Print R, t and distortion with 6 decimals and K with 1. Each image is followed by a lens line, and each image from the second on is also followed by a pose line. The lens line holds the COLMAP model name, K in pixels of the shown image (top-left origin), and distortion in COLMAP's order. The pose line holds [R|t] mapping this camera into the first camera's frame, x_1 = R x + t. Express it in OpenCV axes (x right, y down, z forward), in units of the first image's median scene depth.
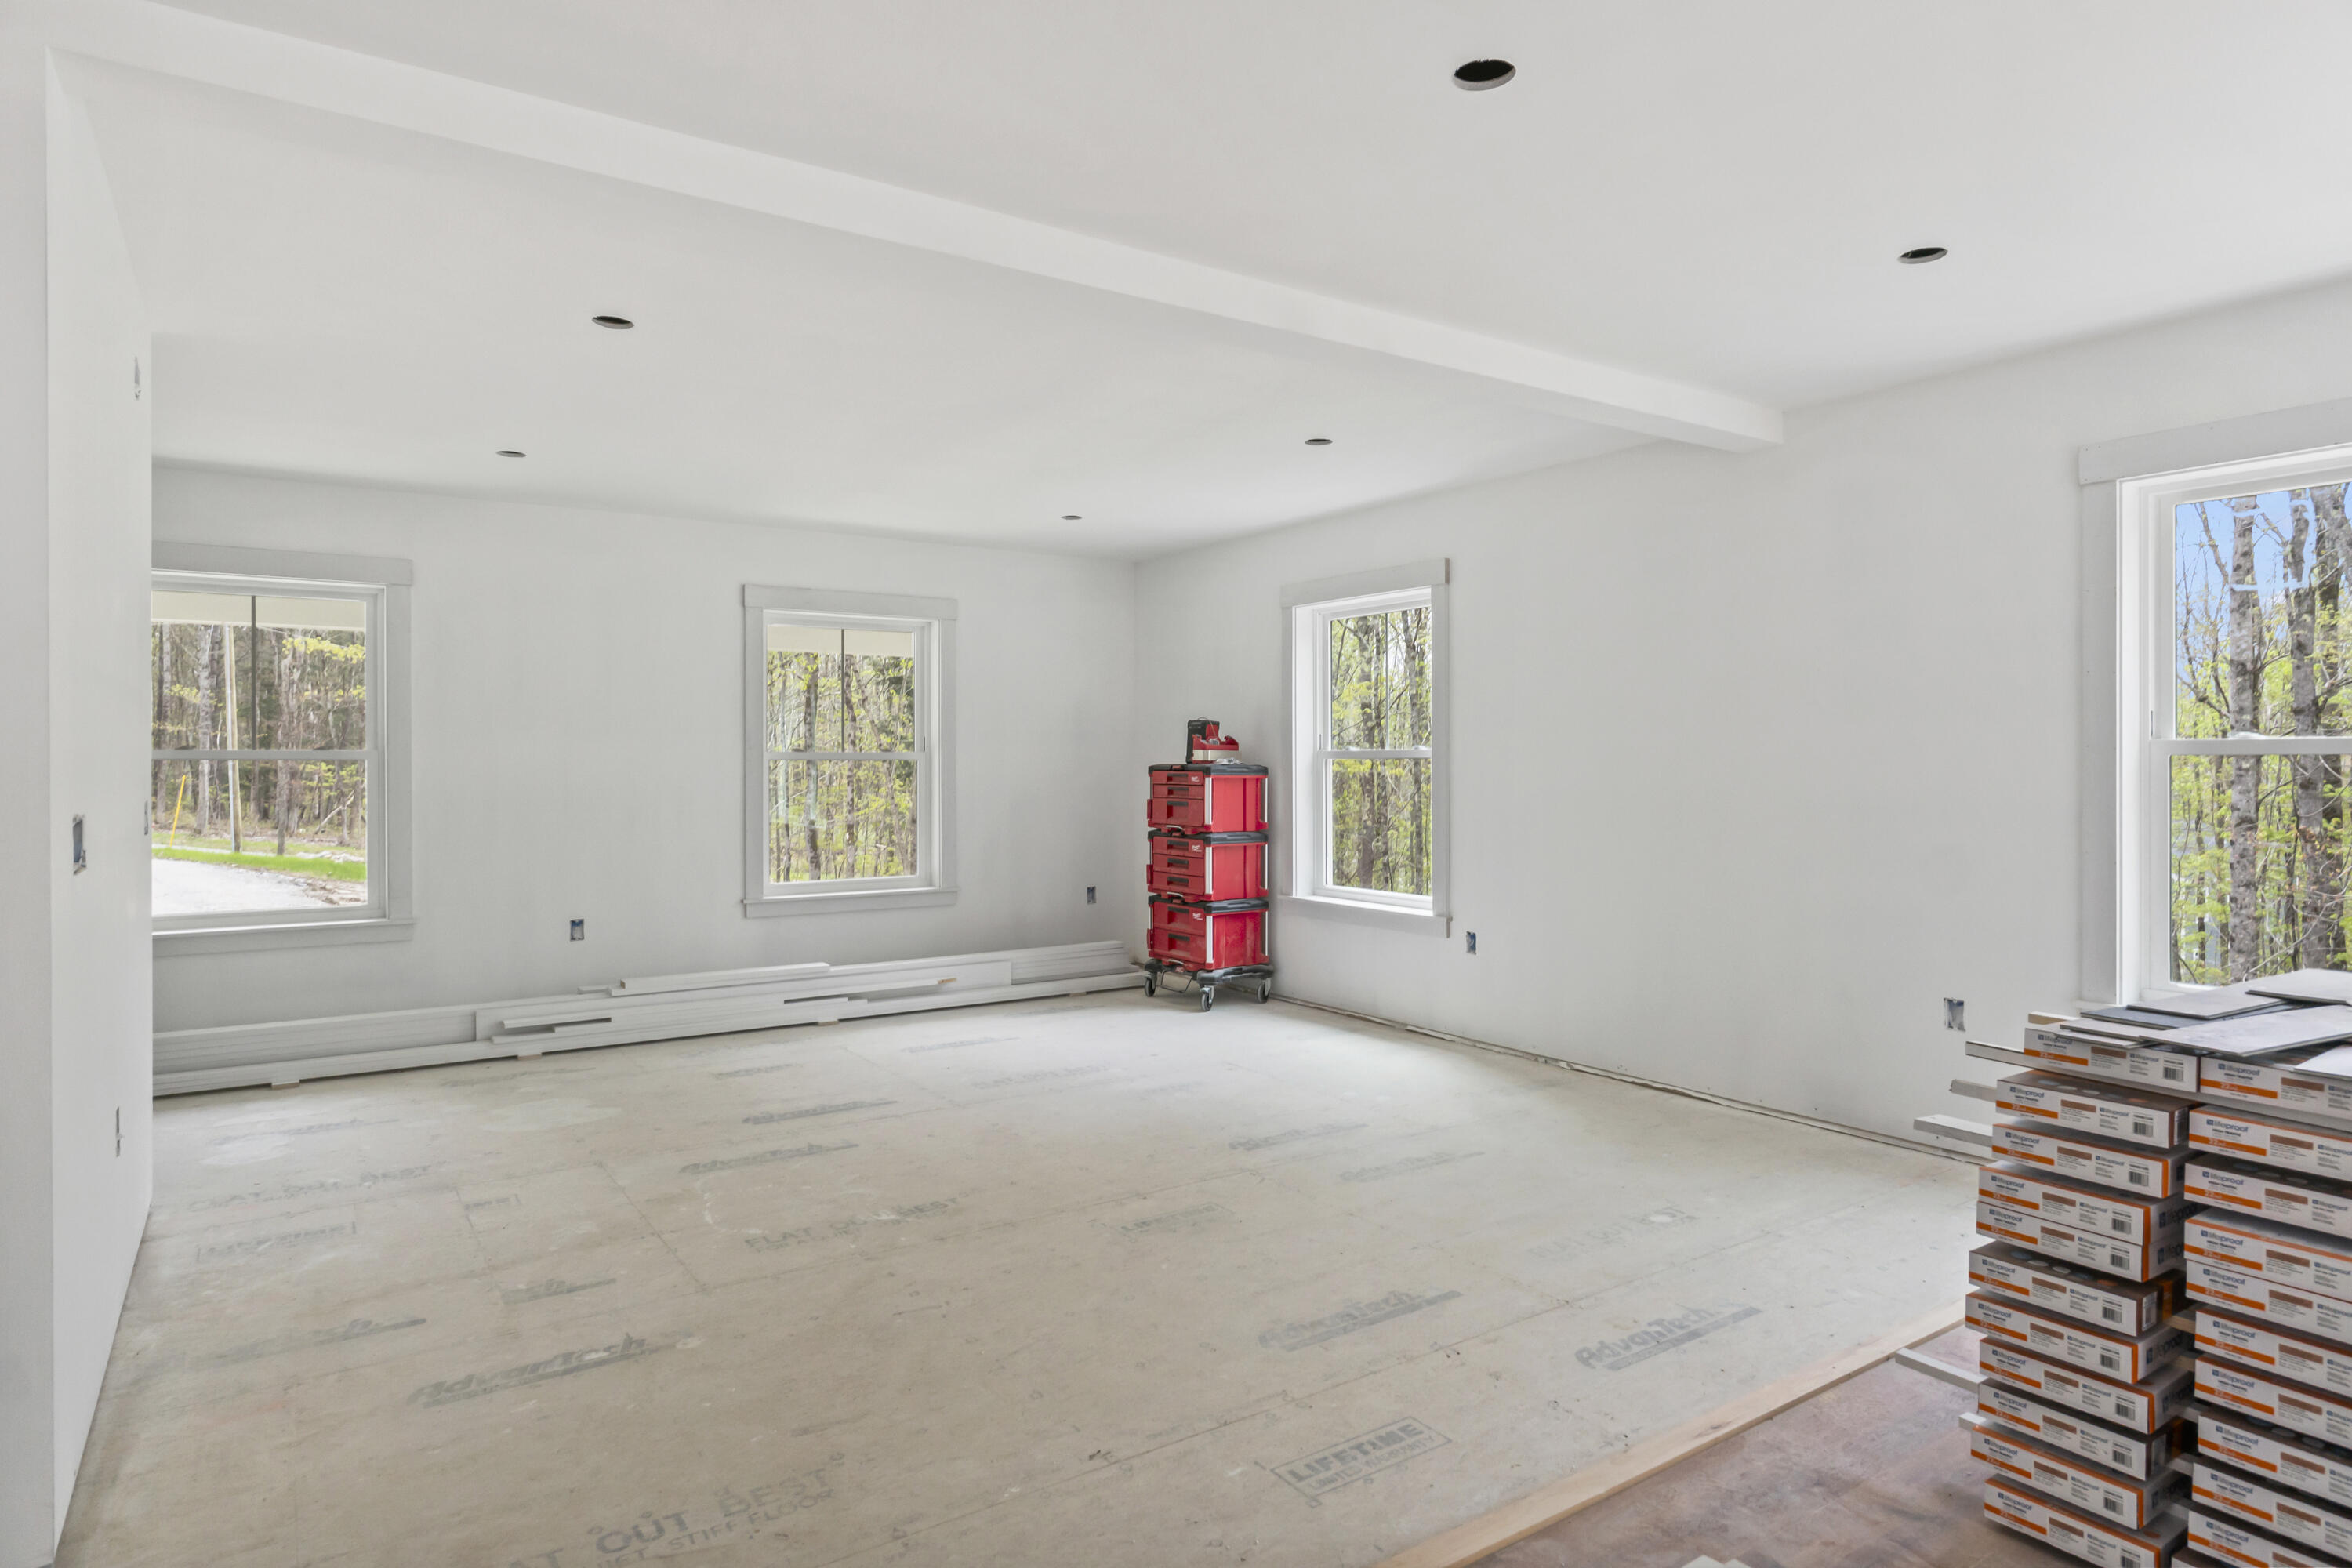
lens RADIAL K [[1319.8, 0, 1173.4], [0, 1319.8, 769.3], [0, 0, 1]] dist [-0.003820, 0.000522]
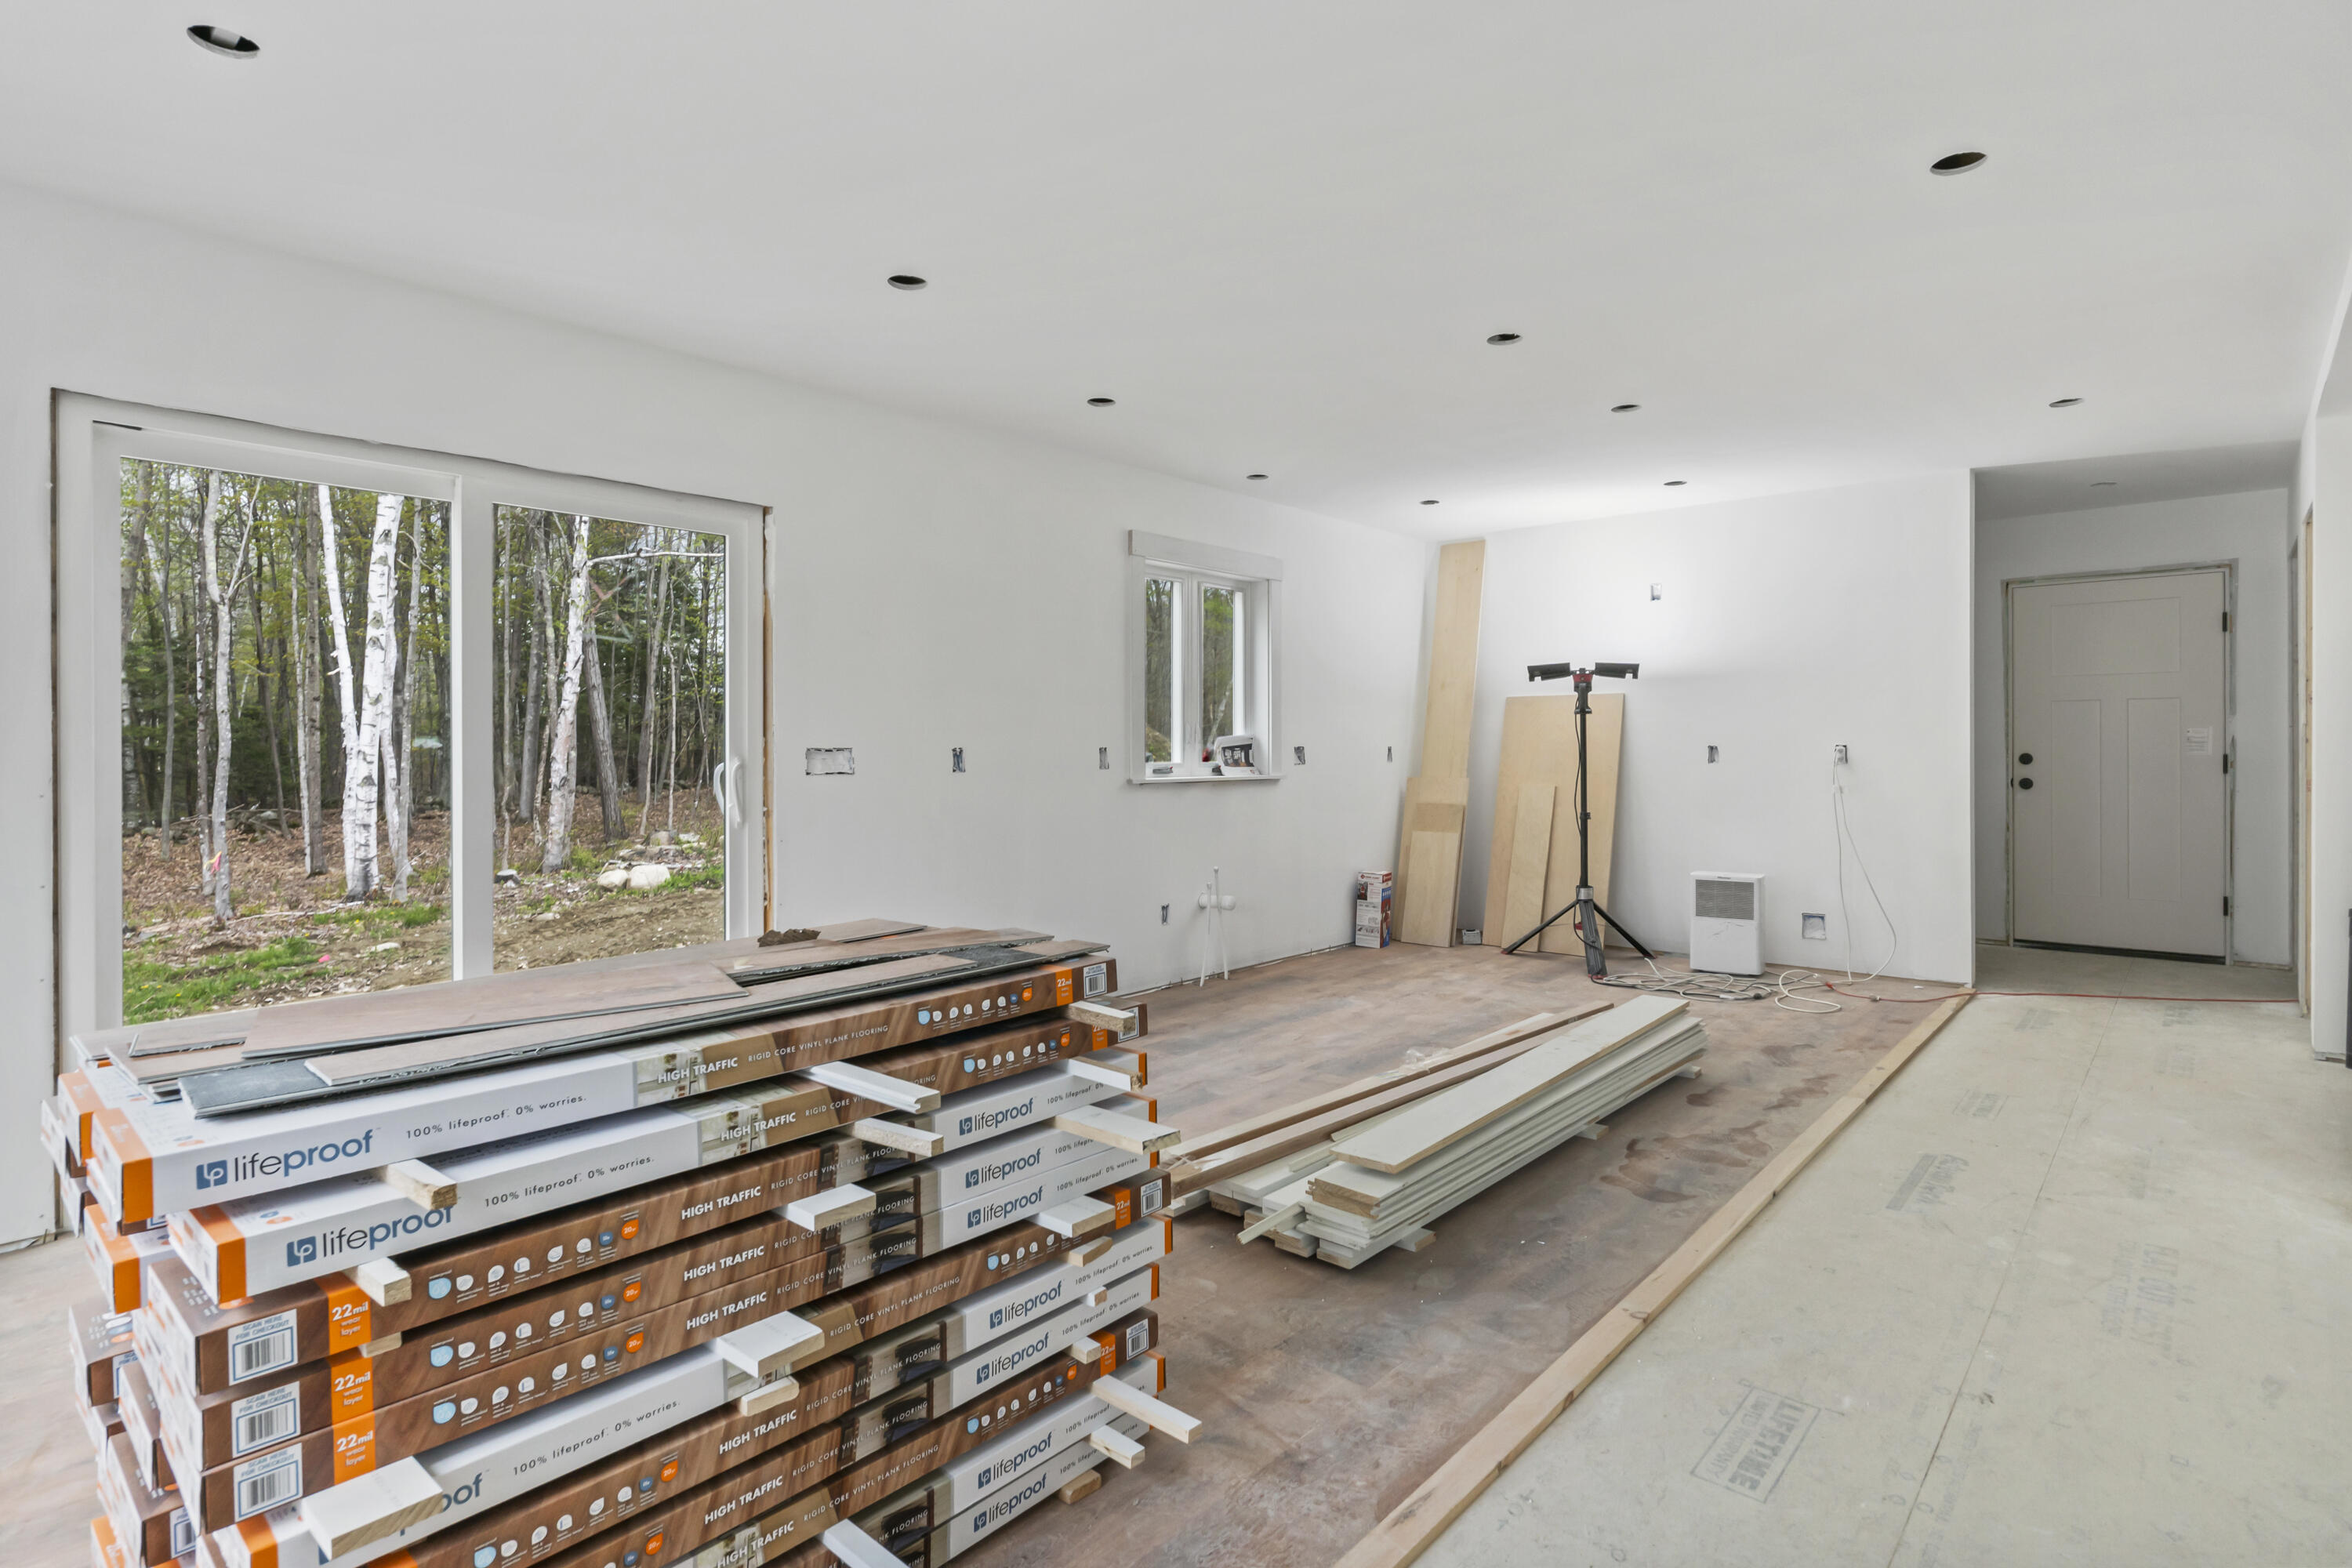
lens RADIAL K [[1167.5, 0, 1173.3], [0, 1167.5, 766.1], [0, 0, 1]] dist [-0.006587, -0.000097]
pose [[-0.971253, 0.008329, -0.237905, 0.561903], [0.004335, 0.999841, 0.017306, 0.023761], [0.238012, 0.015777, -0.971134, 1.292932]]
